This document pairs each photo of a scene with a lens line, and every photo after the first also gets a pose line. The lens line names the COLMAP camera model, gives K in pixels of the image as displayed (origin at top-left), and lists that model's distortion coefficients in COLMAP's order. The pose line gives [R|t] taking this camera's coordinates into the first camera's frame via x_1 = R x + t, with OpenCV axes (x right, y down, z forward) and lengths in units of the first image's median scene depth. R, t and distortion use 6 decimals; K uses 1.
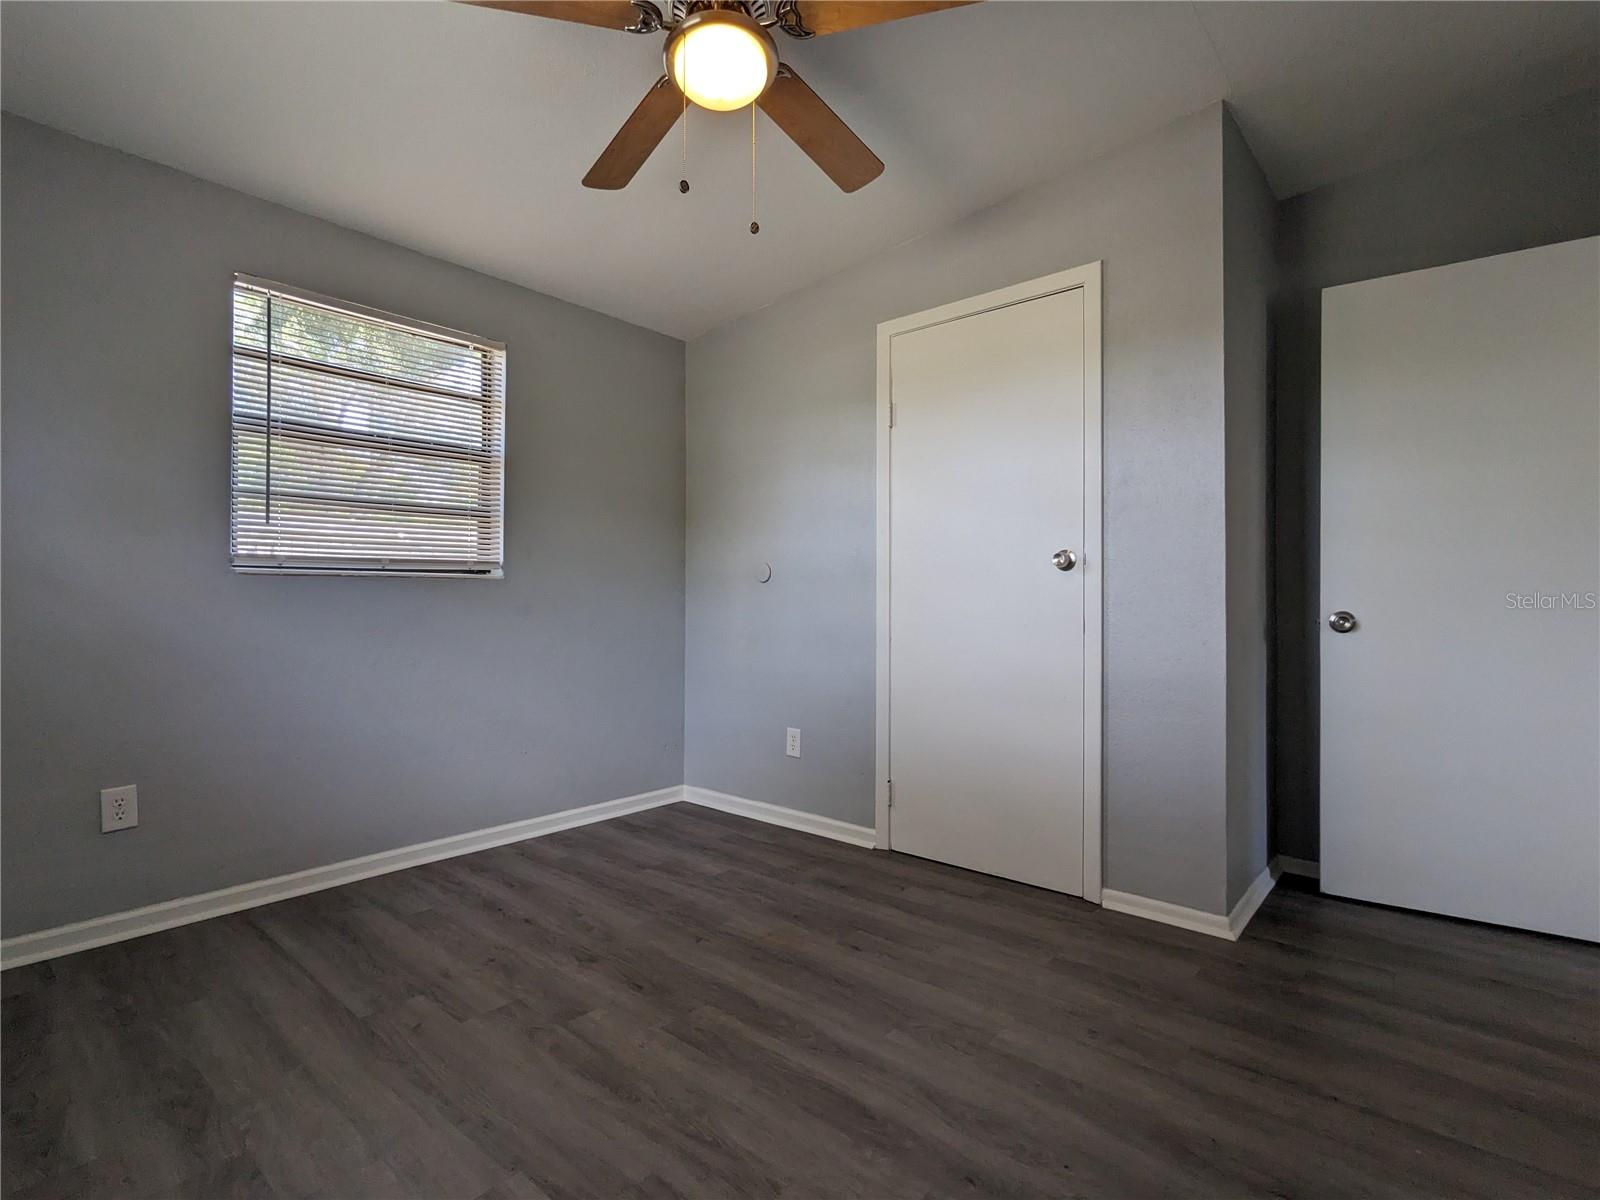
lens RADIAL K [[768.3, 0, 799.7], [0, 768.3, 602.3], [0, 0, 1]] dist [-0.012528, 0.007954]
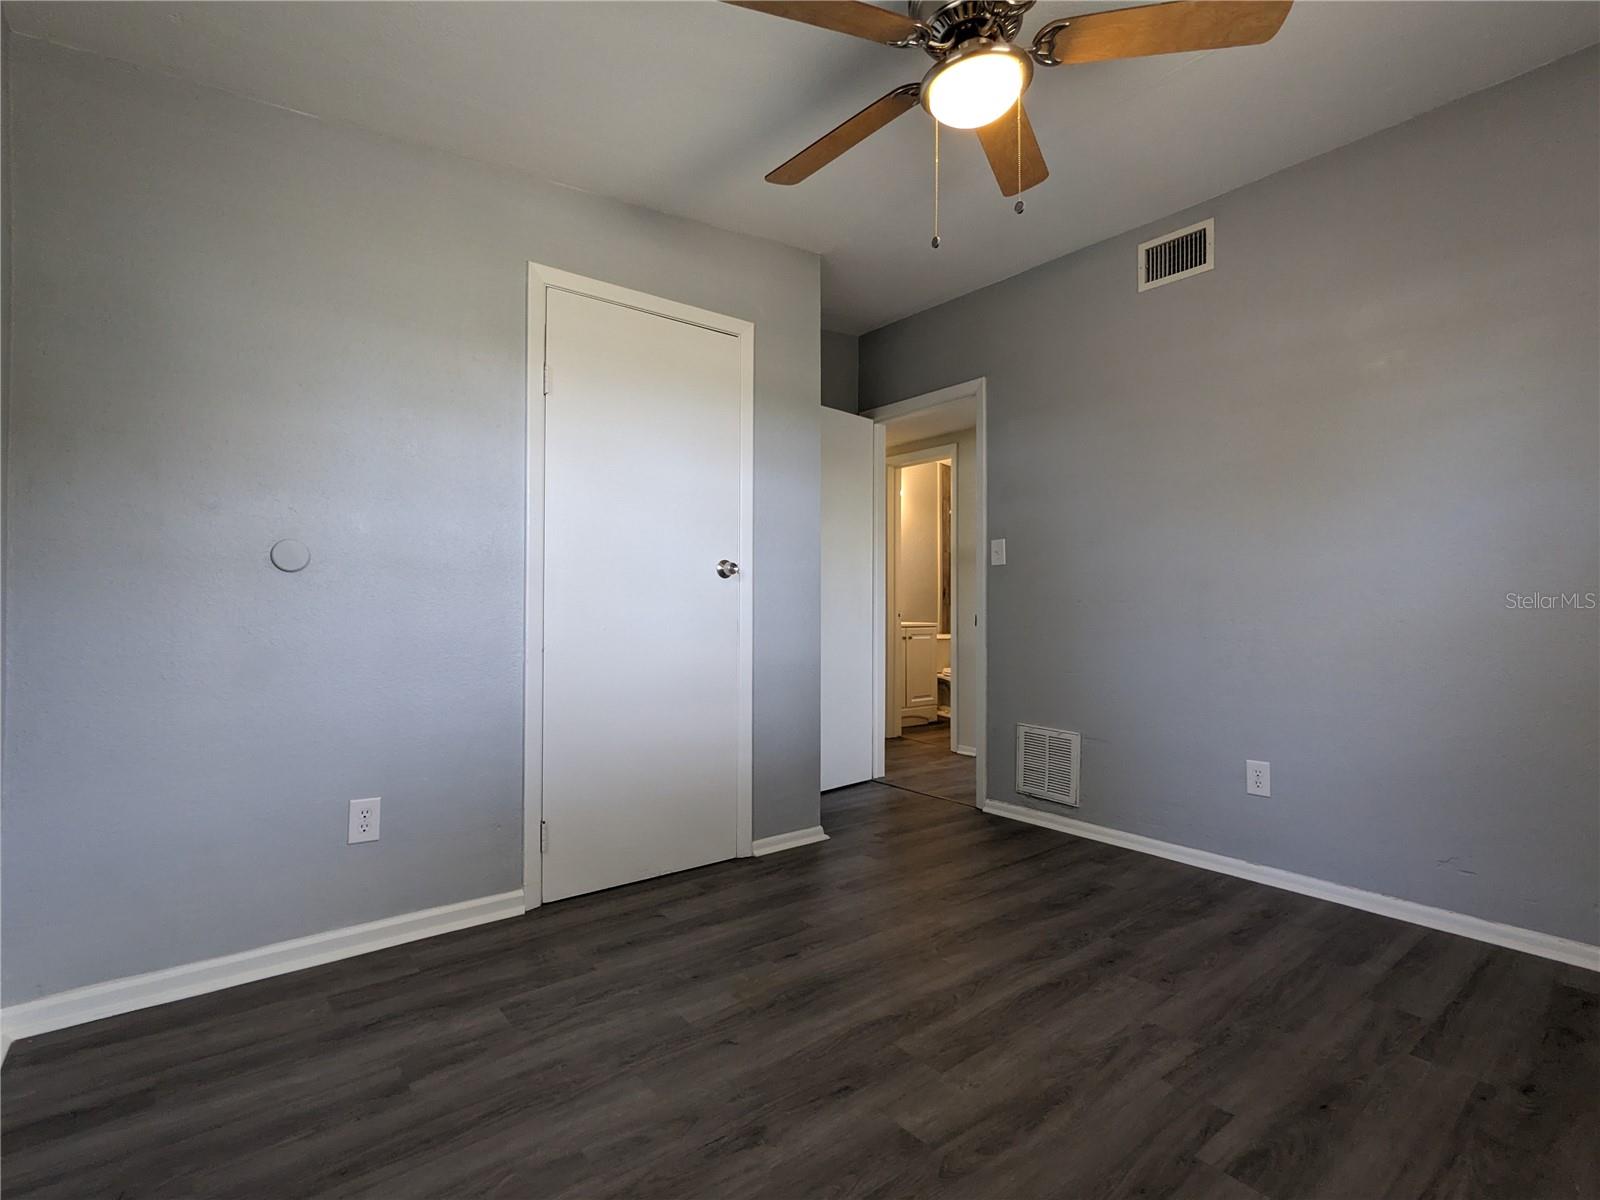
lens RADIAL K [[768.3, 0, 798.6], [0, 768.3, 597.4], [0, 0, 1]] dist [-0.012528, 0.007954]
pose [[0.186927, 0.010082, 0.982322, -0.747519], [-0.001249, 0.999949, -0.010025, 0.000044], [-0.982373, 0.000647, 0.186930, 0.669408]]
